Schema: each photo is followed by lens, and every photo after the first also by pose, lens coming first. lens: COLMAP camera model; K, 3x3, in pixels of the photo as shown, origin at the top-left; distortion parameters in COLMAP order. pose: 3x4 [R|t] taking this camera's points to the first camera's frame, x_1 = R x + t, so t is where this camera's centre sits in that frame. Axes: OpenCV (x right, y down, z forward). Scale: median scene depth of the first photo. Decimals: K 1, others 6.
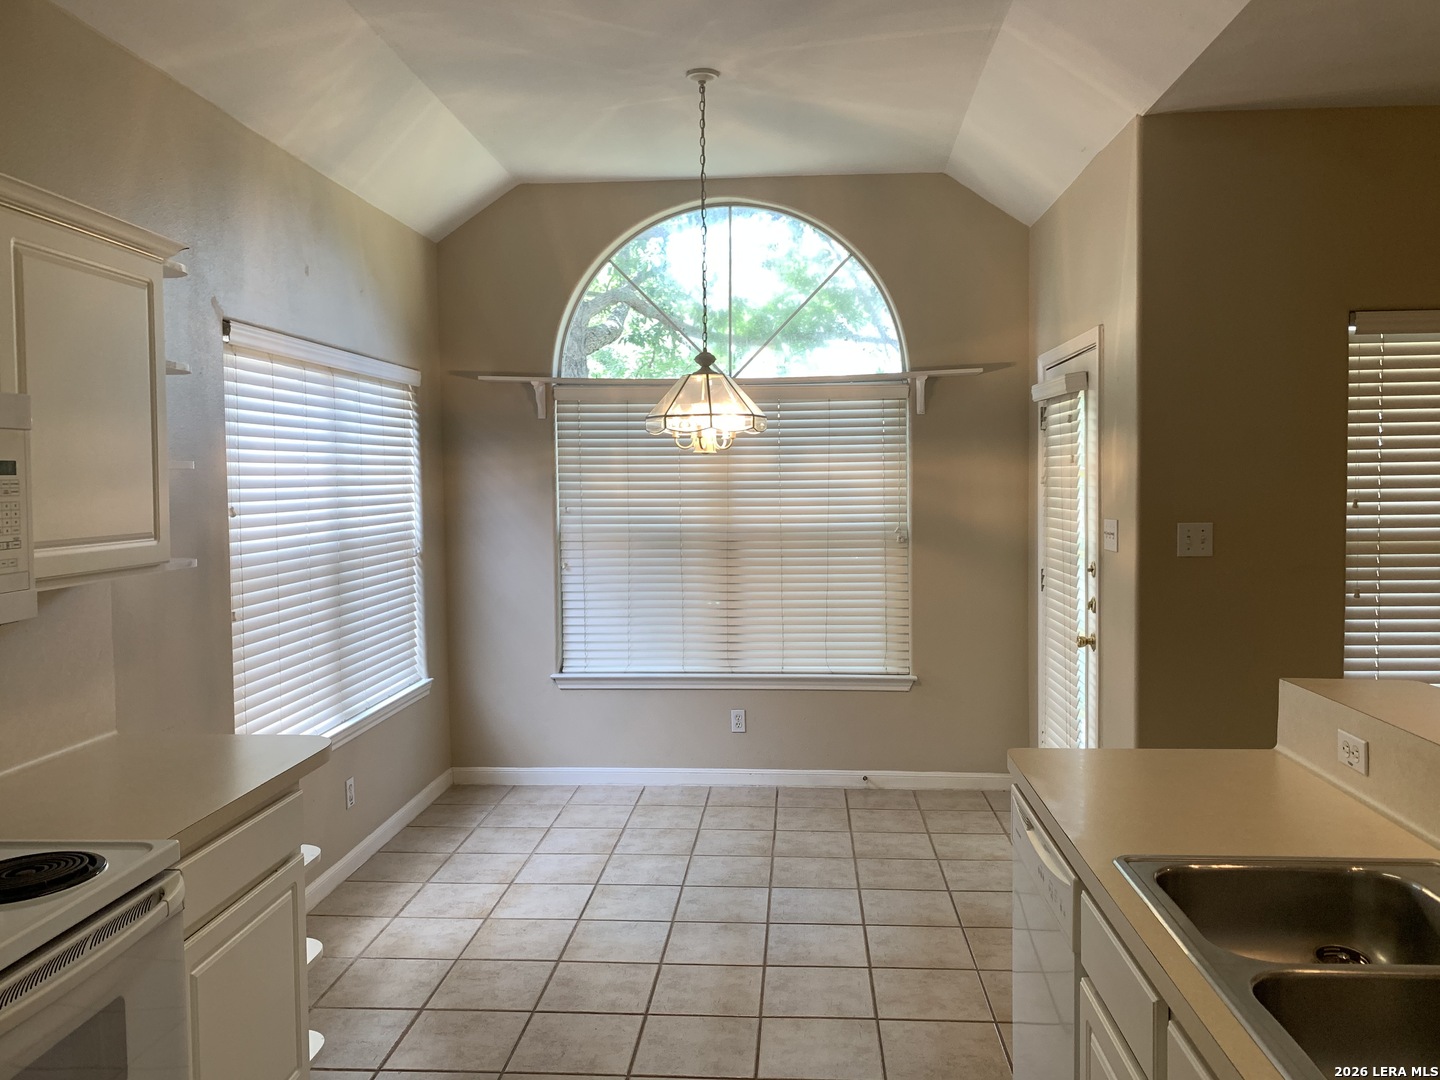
lens RADIAL K [[1086.0, 0, 716.3], [0, 1086.0, 522.7], [0, 0, 1]] dist [0.029802, -0.020329]
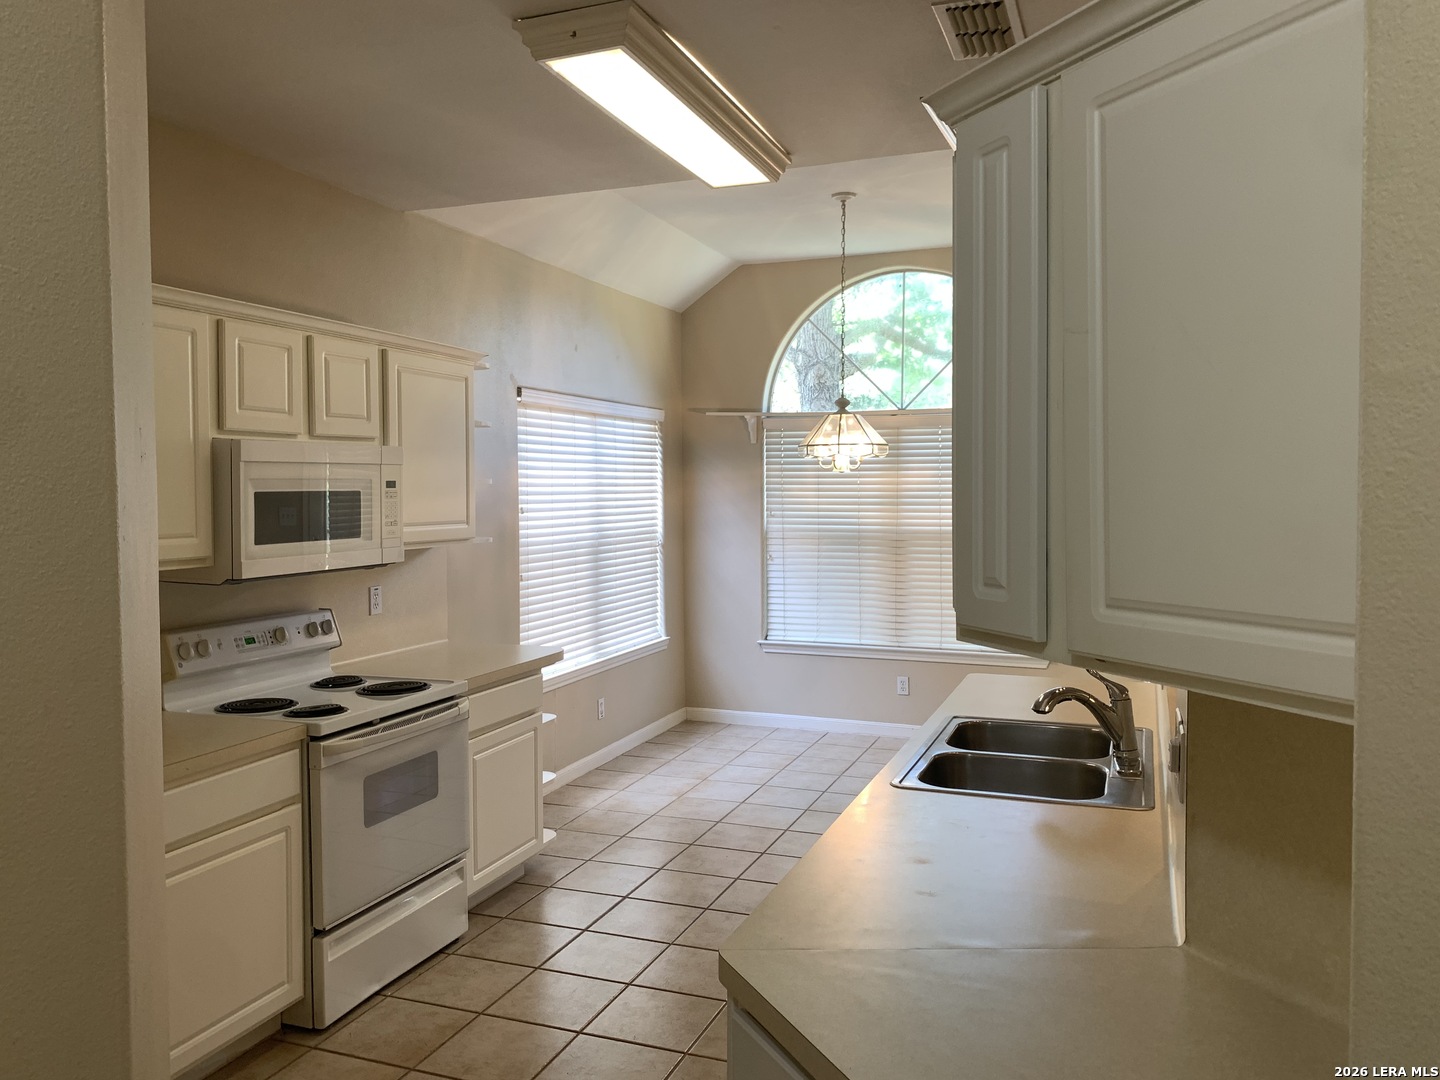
lens RADIAL K [[1086.0, 0, 716.3], [0, 1086.0, 523.5], [0, 0, 1]] dist [0.029802, -0.020329]
pose [[0.955852, 0.015433, -0.293442, 0.218771], [-0.017768, 0.999828, -0.005293, 0.009439], [0.293310, 0.010273, 0.955962, -0.314020]]
